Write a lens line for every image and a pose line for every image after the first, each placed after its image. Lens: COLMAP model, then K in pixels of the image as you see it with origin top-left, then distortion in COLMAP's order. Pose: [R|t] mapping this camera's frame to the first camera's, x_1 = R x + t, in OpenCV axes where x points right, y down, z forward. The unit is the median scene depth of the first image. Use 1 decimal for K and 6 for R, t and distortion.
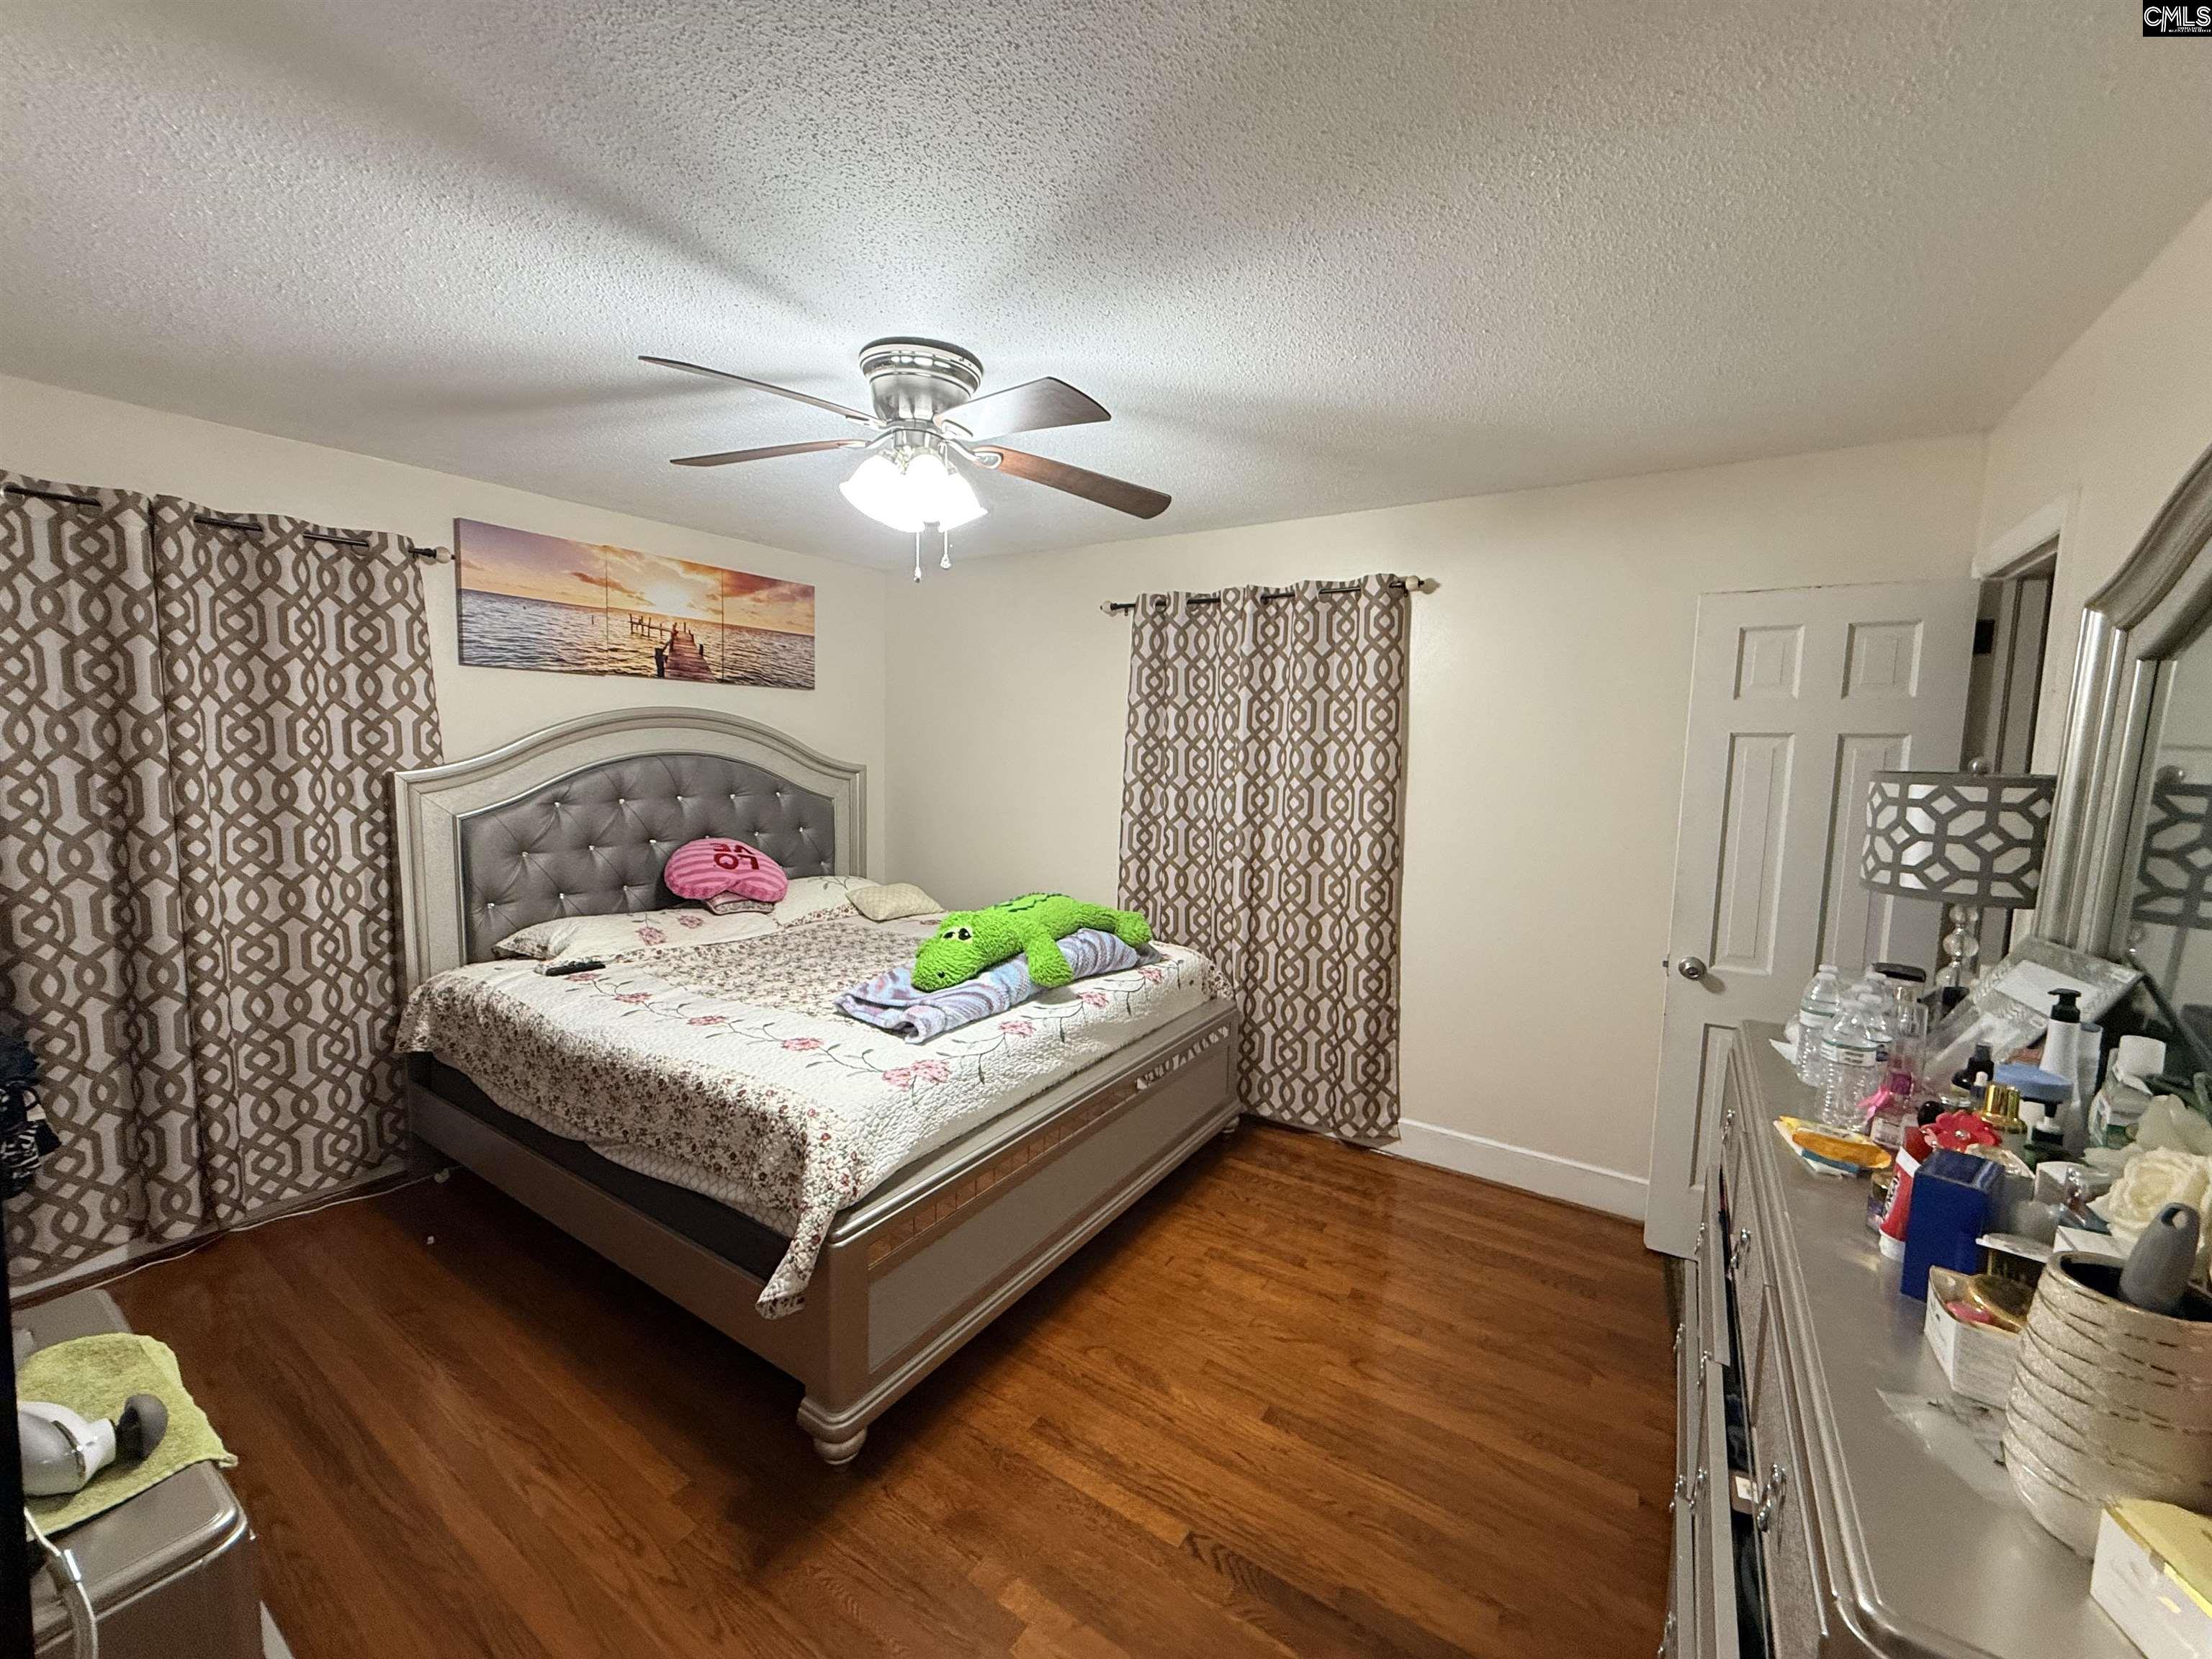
lens RADIAL K [[875.8, 0, 1093.3], [0, 875.8, 835.3], [0, 0, 1]] dist [-0.004230, 0.000596]
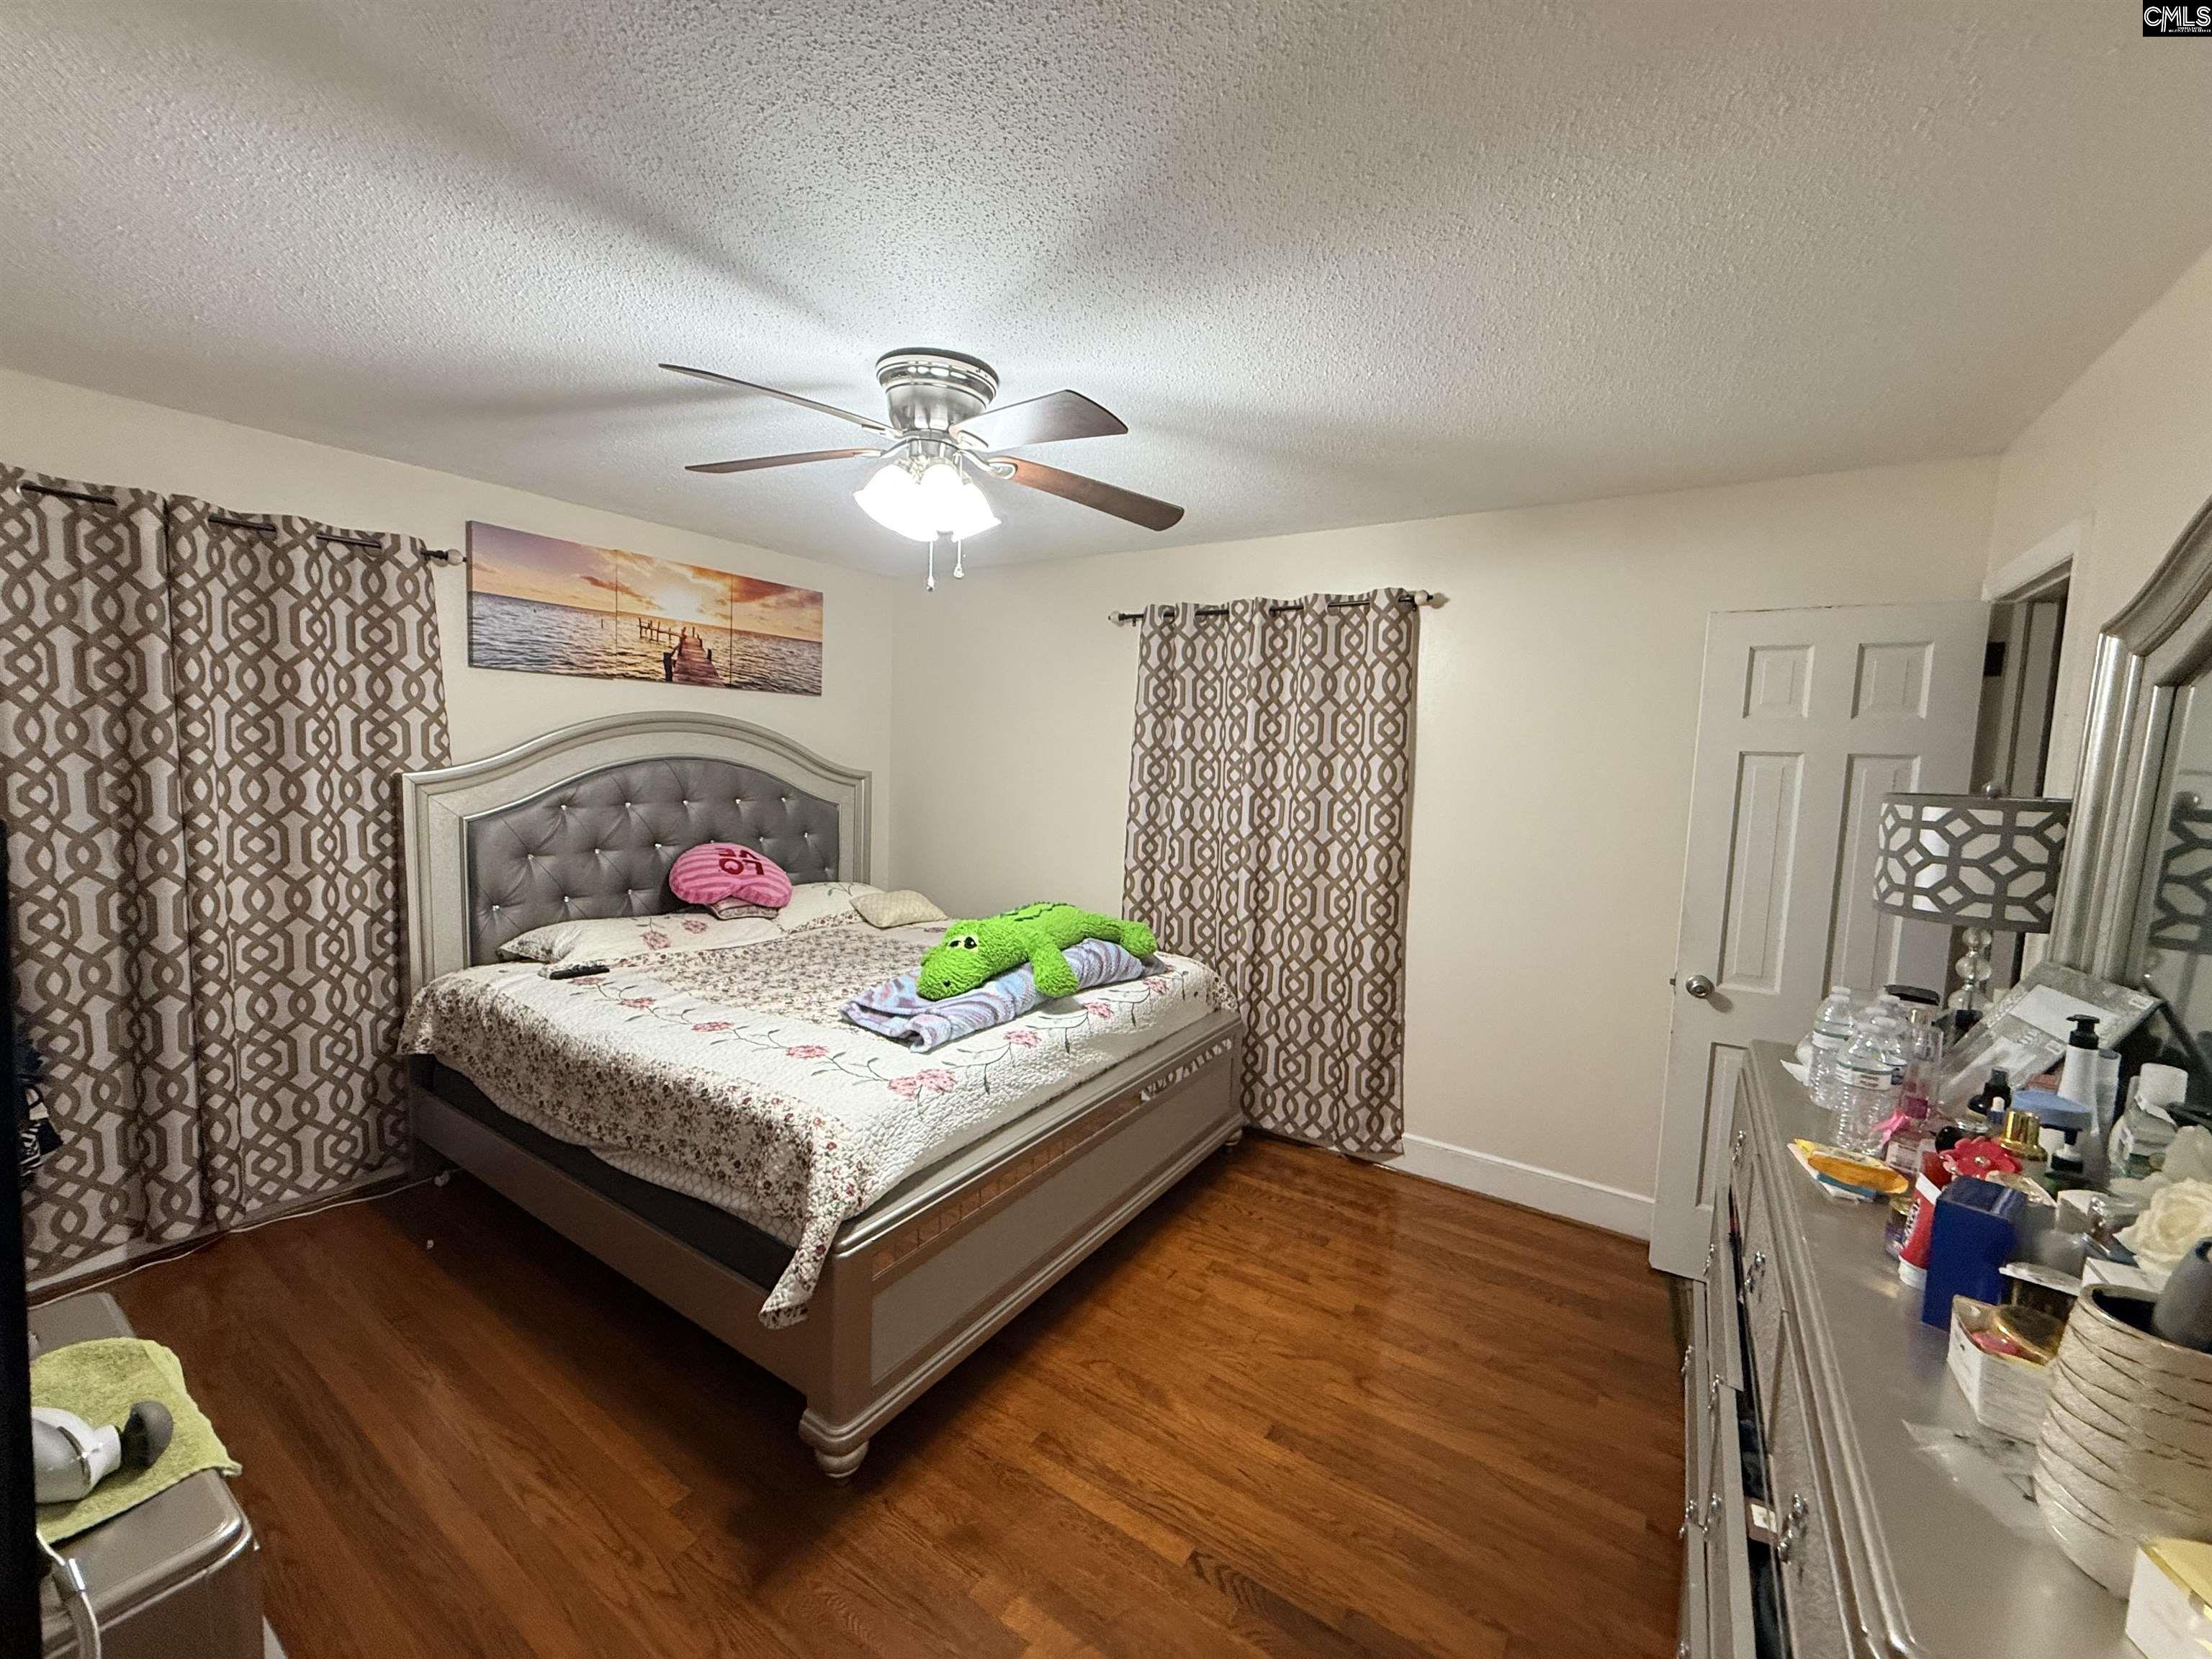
lens RADIAL K [[875.8, 0, 1092.9], [0, 875.8, 835.2], [0, 0, 1]] dist [-0.004230, 0.000596]
pose [[0.999918, 0.012785, -0.000246, -0.010226], [-0.012787, 0.999878, -0.008942, -0.003153], [0.000131, 0.008944, 0.999960, 0.000987]]
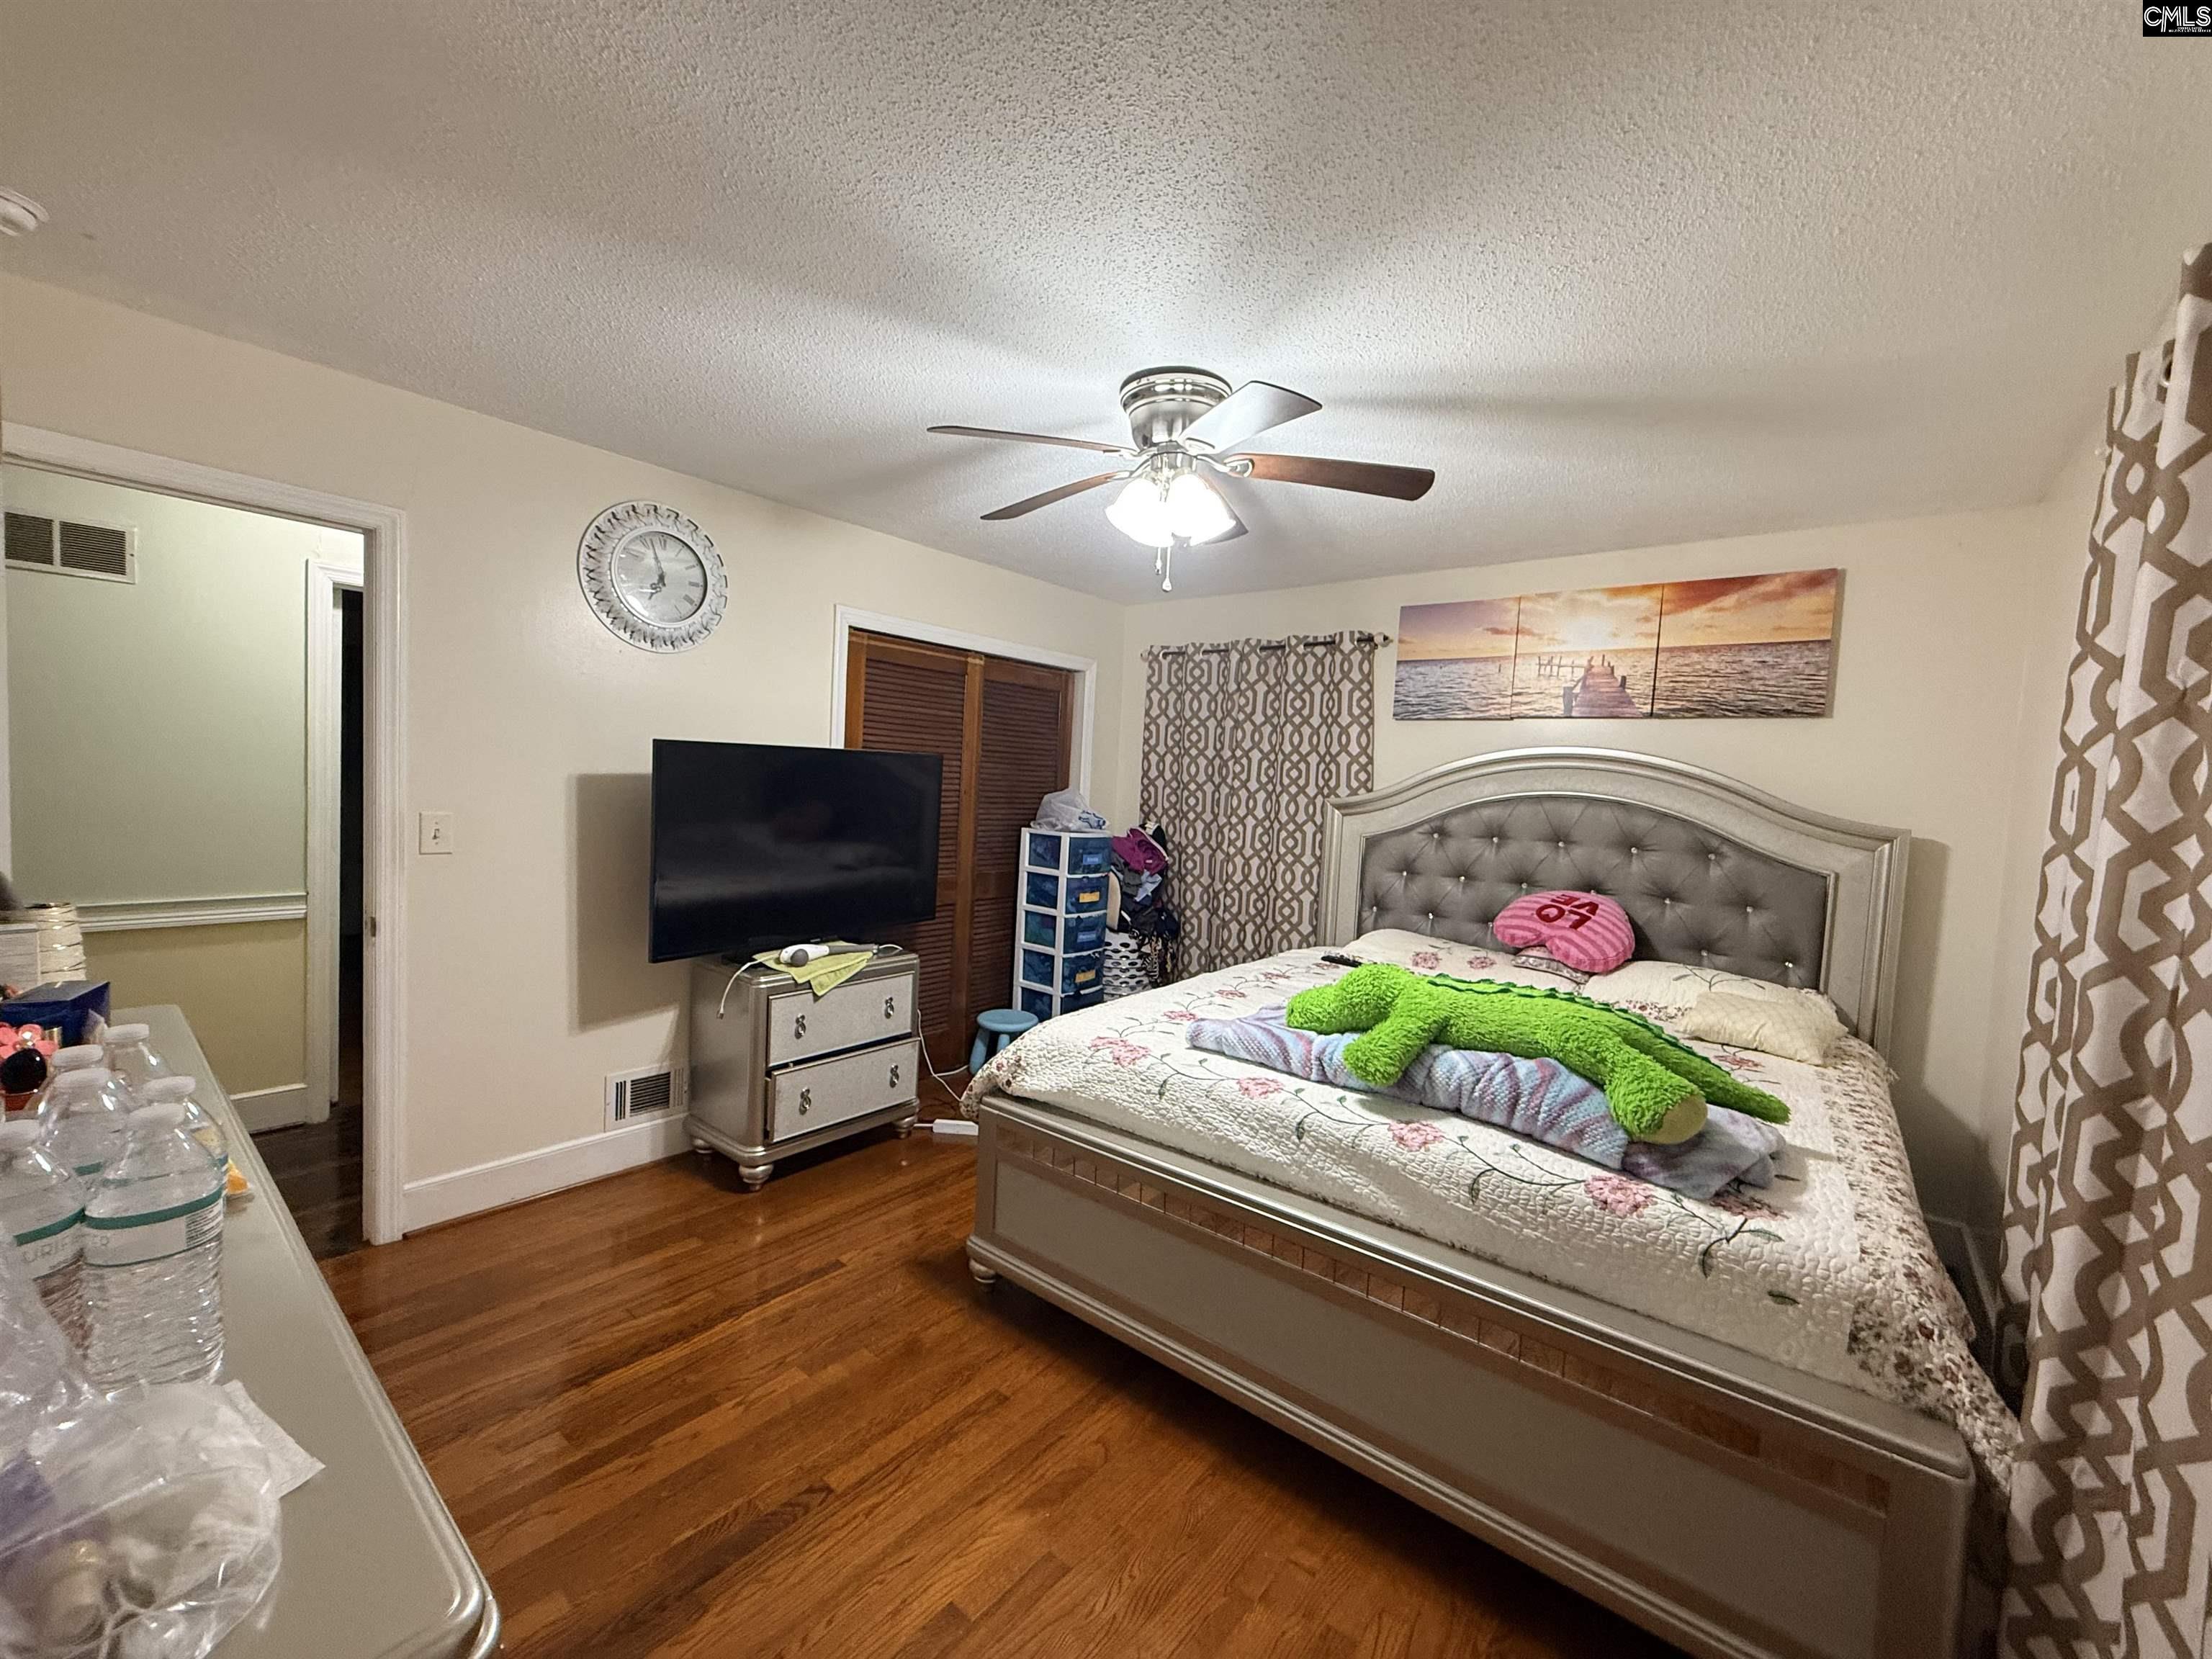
lens RADIAL K [[875.8, 0, 1095.4], [0, 875.8, 827.7], [0, 0, 1]] dist [-0.004230, 0.000596]
pose [[-0.098887, 0.027015, -0.994732, 0.762279], [-0.157541, 0.986599, 0.042455, -0.031710], [0.982549, 0.160910, -0.093306, 0.911045]]
